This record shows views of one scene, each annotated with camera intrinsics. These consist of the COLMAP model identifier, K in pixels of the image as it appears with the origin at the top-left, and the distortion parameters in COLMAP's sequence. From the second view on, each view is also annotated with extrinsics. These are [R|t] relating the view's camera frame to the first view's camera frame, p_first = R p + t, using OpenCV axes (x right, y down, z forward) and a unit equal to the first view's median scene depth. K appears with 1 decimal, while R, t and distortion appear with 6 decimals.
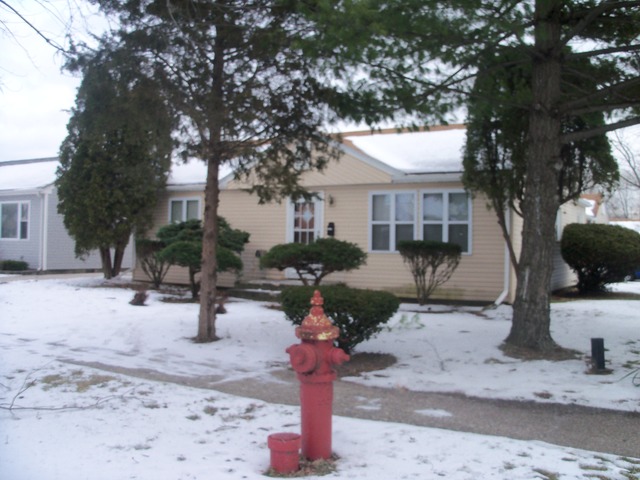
lens RADIAL K [[659.5, 0, 334.3], [0, 659.5, 240.2], [0, 0, 1]] dist [-0.268399, 0.290239]
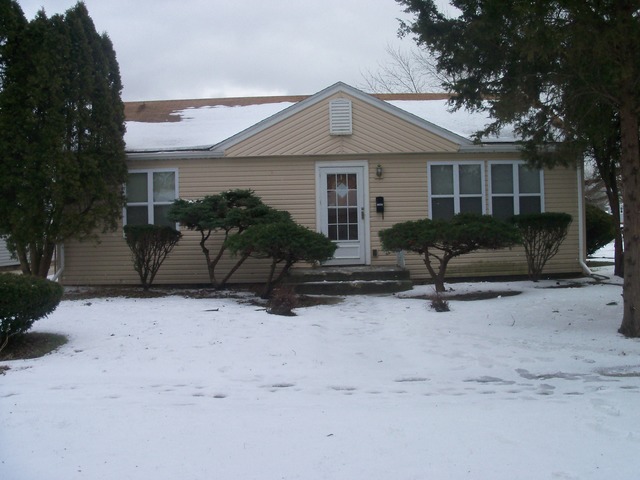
lens RADIAL K [[659.5, 0, 334.3], [0, 659.5, 240.2], [0, 0, 1]] dist [-0.268399, 0.290239]
pose [[0.880438, -0.045154, 0.472007, -0.492866], [0.030859, 0.998802, 0.037987, -0.004992], [-0.473157, -0.018879, 0.880776, 0.281559]]
